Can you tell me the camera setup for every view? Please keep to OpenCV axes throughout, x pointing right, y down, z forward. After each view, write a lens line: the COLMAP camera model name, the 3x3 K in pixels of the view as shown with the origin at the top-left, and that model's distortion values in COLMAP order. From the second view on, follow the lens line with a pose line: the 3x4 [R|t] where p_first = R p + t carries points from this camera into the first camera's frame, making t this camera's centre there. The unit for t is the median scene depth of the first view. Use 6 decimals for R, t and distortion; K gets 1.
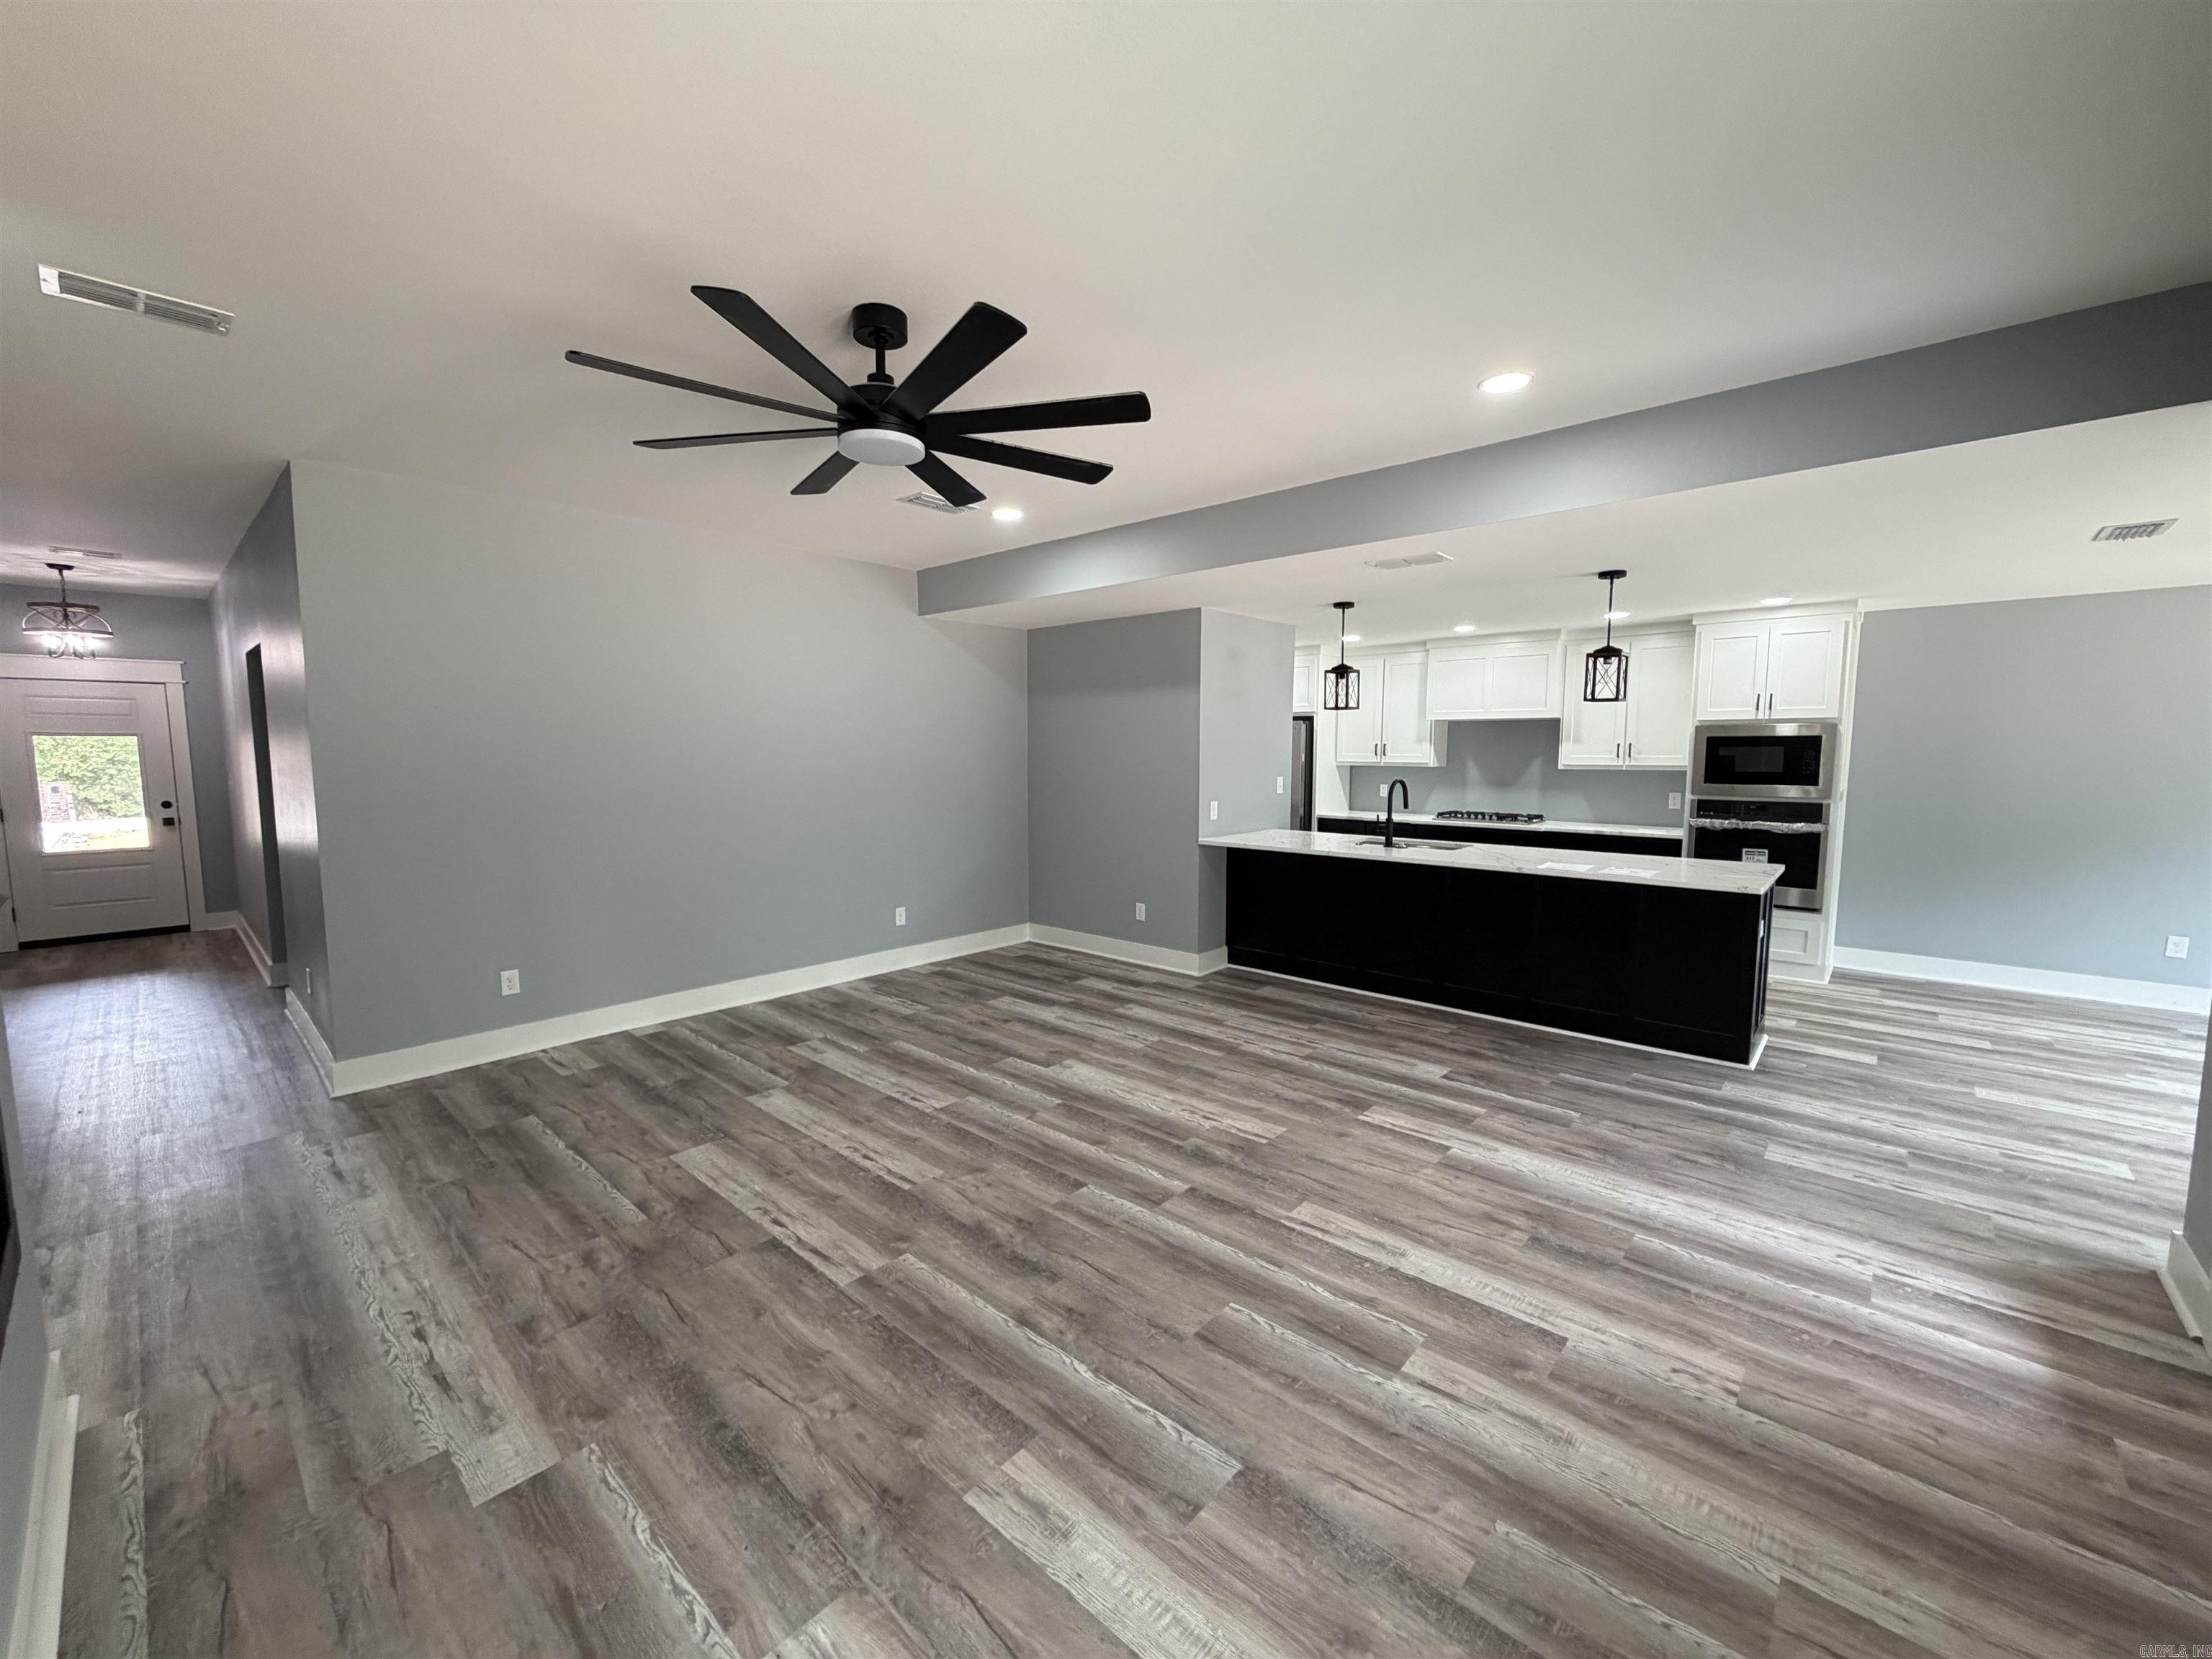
lens RADIAL K [[878.5, 0, 1095.2], [0, 878.5, 840.0], [0, 0, 1]] dist [-0.000881, 0.000414]
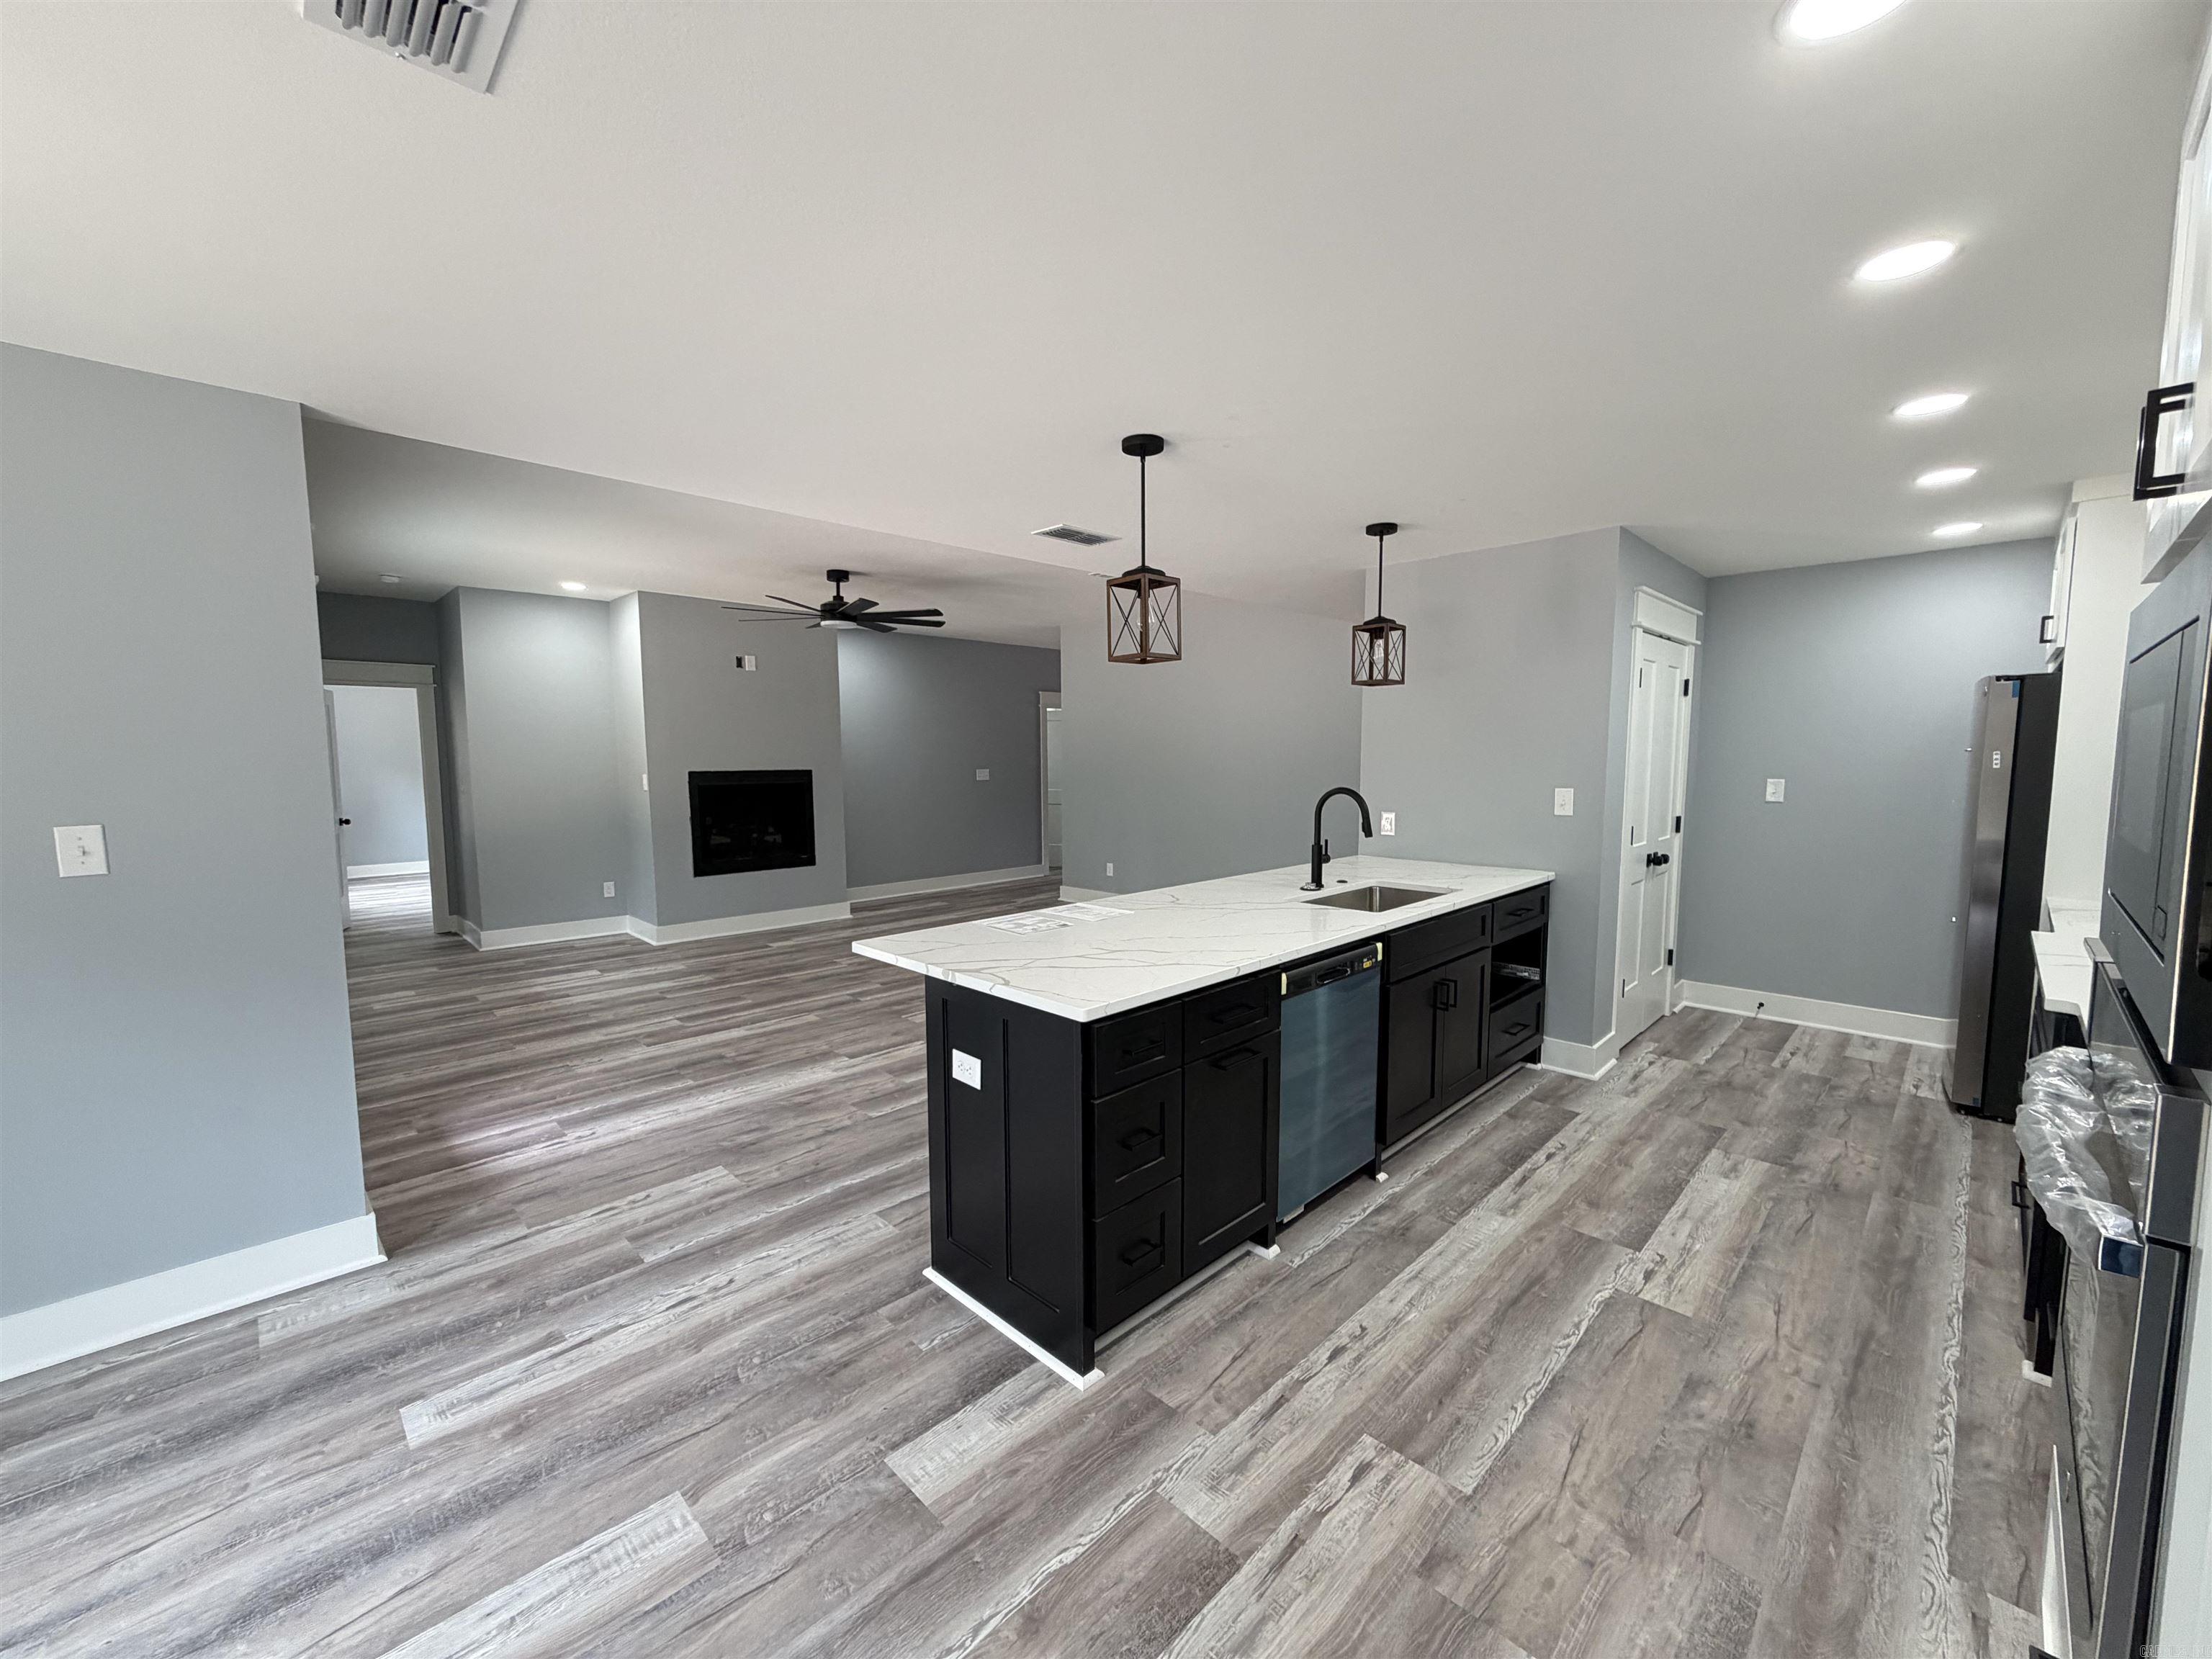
lens RADIAL K [[880.1, 0, 1094.2], [0, 880.1, 833.7], [0, 0, 1]] dist [0.005328, 0.000066]
pose [[-0.052933, 0.092929, -0.994265, 1.510613], [-0.098981, 0.990269, 0.097825, -0.121186], [0.993680, 0.103592, -0.043220, 1.277560]]
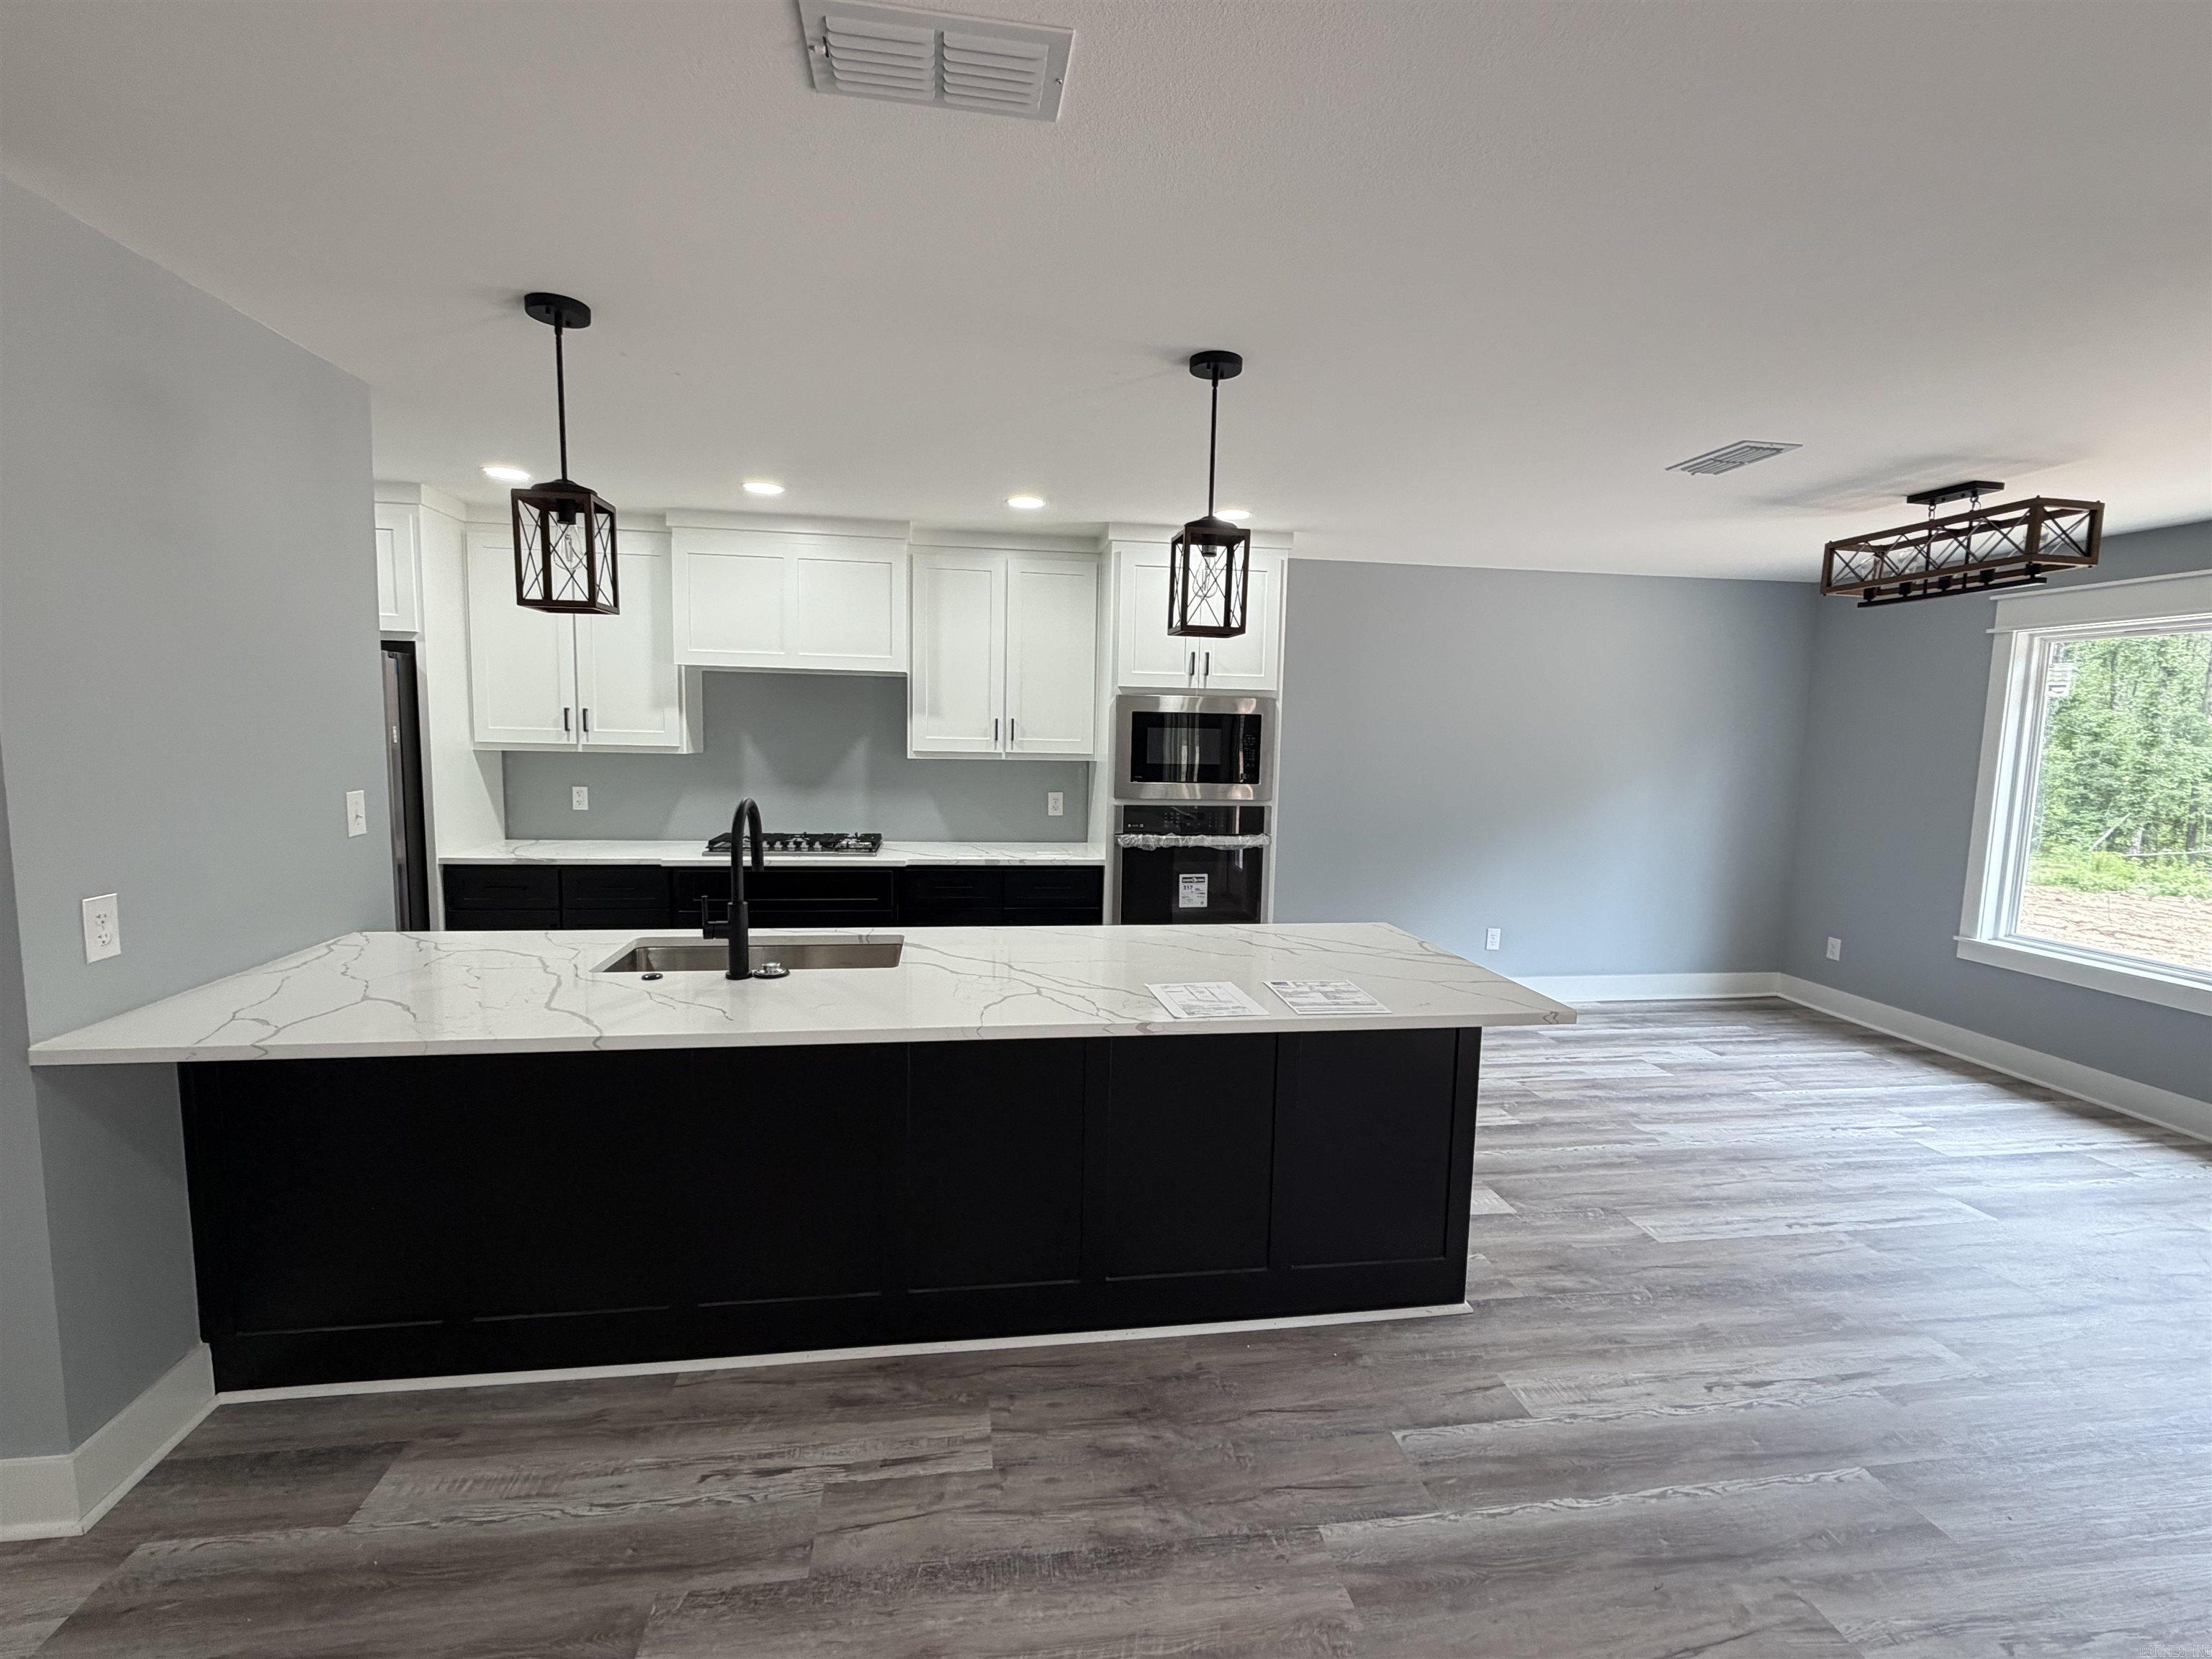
lens RADIAL K [[991.8, 0, 1106.8], [0, 991.8, 833.9], [0, 0, 1]] dist [0.001702, -0.000171]
pose [[0.624525, -0.069673, 0.777891, 0.149035], [0.058699, 0.997383, 0.042206, -0.095712], [-0.778796, 0.019303, 0.626980, 0.895765]]
